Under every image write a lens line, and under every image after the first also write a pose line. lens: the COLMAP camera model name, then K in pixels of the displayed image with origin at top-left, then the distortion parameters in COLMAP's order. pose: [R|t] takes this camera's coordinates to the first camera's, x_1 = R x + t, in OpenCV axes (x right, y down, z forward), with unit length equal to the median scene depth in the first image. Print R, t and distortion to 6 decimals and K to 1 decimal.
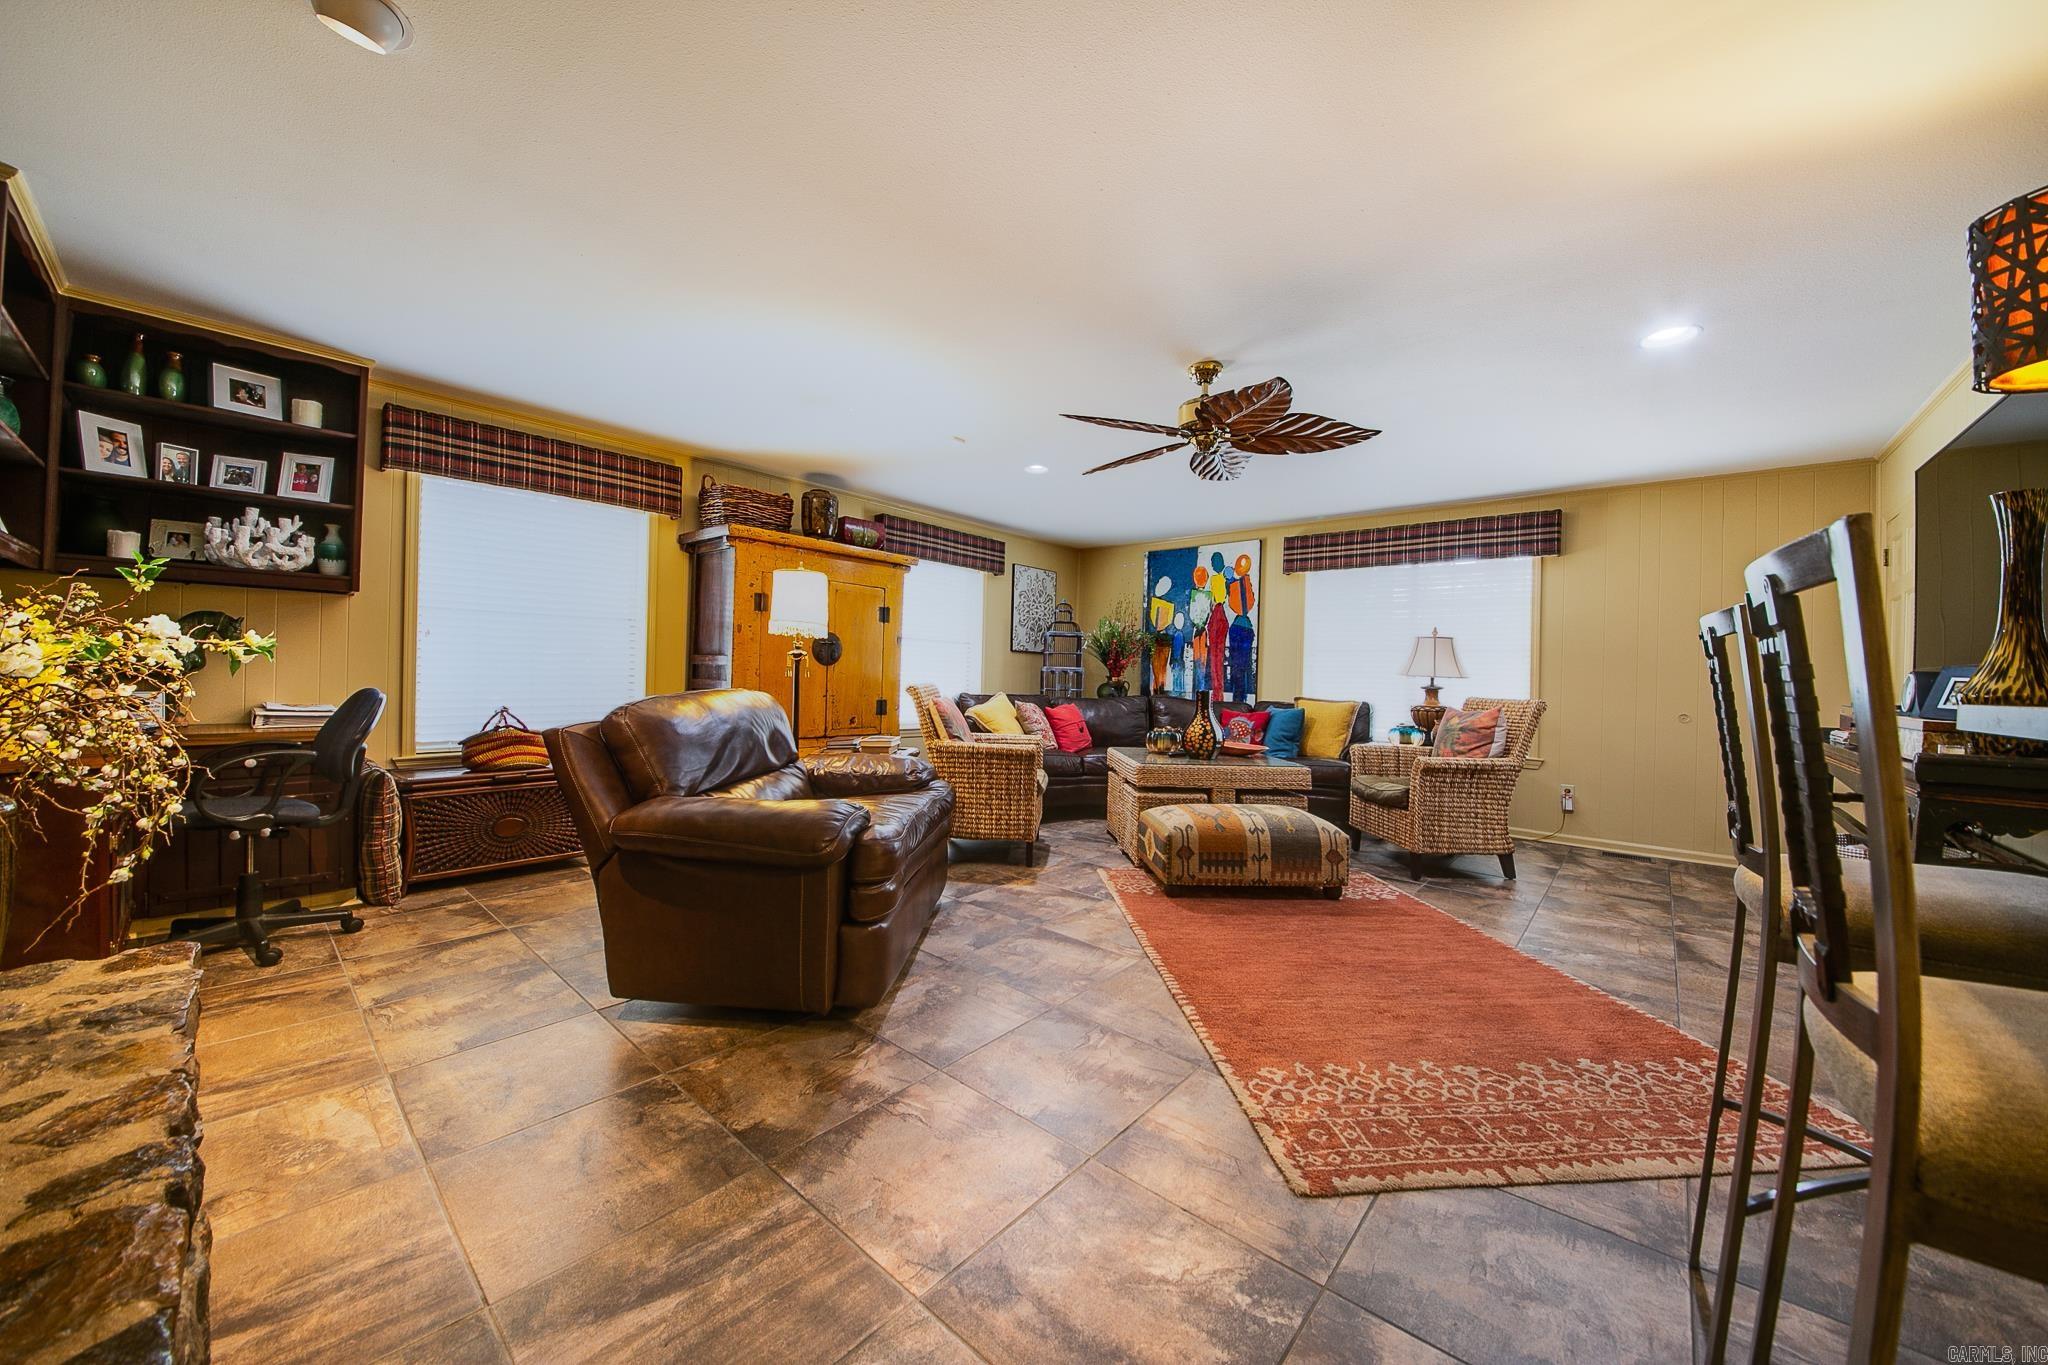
lens RADIAL K [[712.0, 0, 1018.7], [0, 712.0, 676.9], [0, 0, 1]] dist [0.020661, -0.024695]
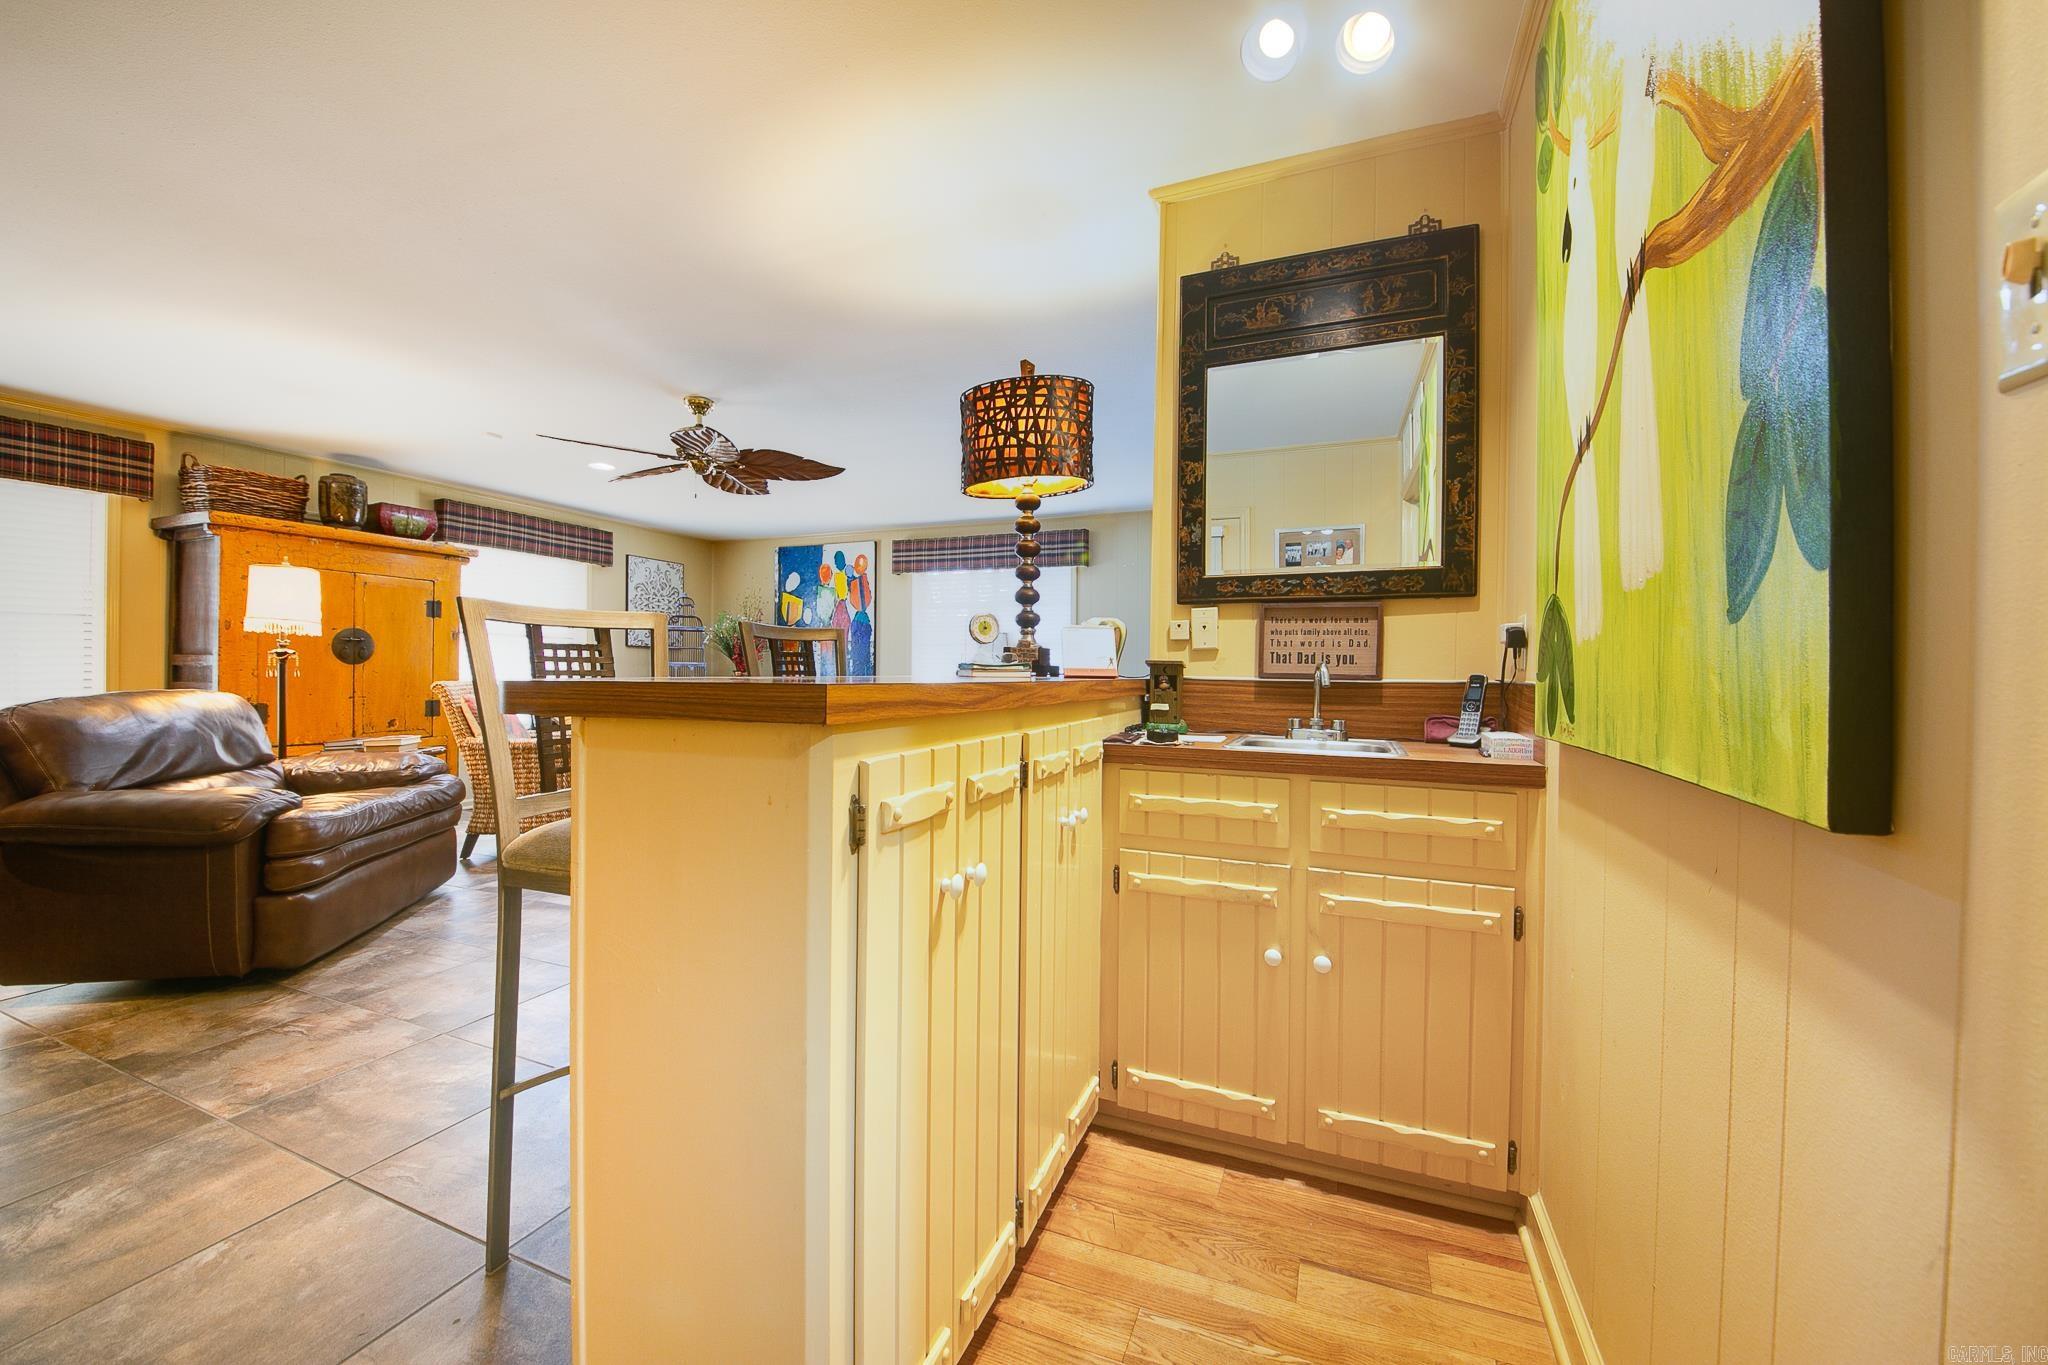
lens RADIAL K [[783.7, 0, 1075.7], [0, 783.7, 676.7], [0, 0, 1]] dist [-0.034618, -0.000006]
pose [[0.931885, -0.019029, 0.362254, 0.253216], [0.017123, 0.999817, 0.008472, 0.008101], [-0.362349, -0.001692, 0.932041, -0.265075]]
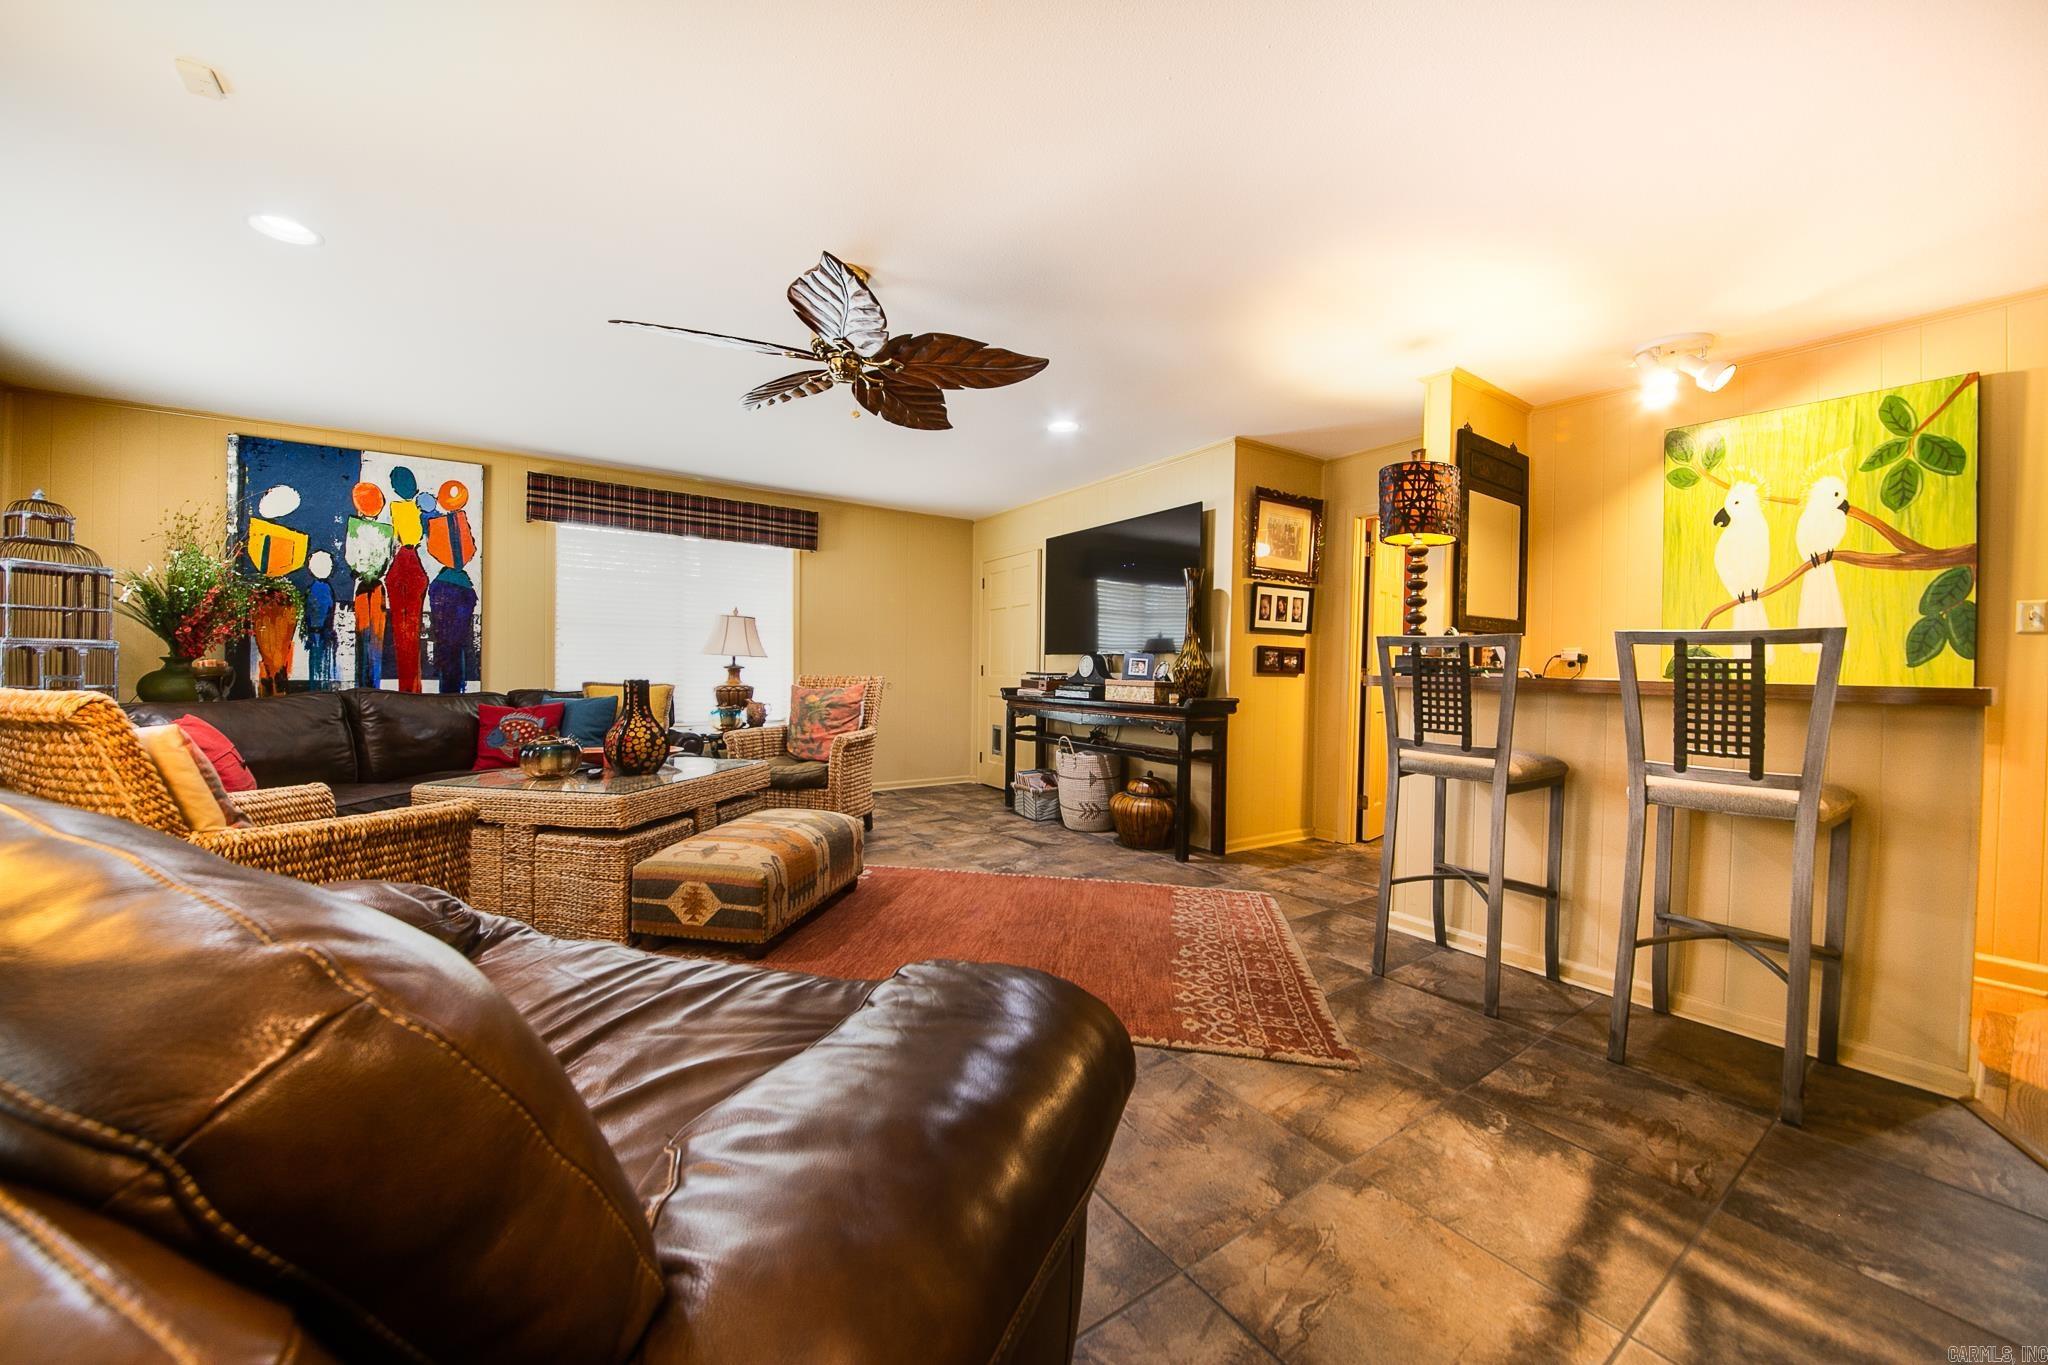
lens RADIAL K [[712.0, 0, 1018.7], [0, 712.0, 676.9], [0, 0, 1]] dist [0.020661, -0.024695]
pose [[0.250441, -0.036973, 0.967426, -0.304253], [-0.001782, 0.999251, 0.038651, -0.010896], [-0.968130, -0.011403, 0.250187, 0.393258]]
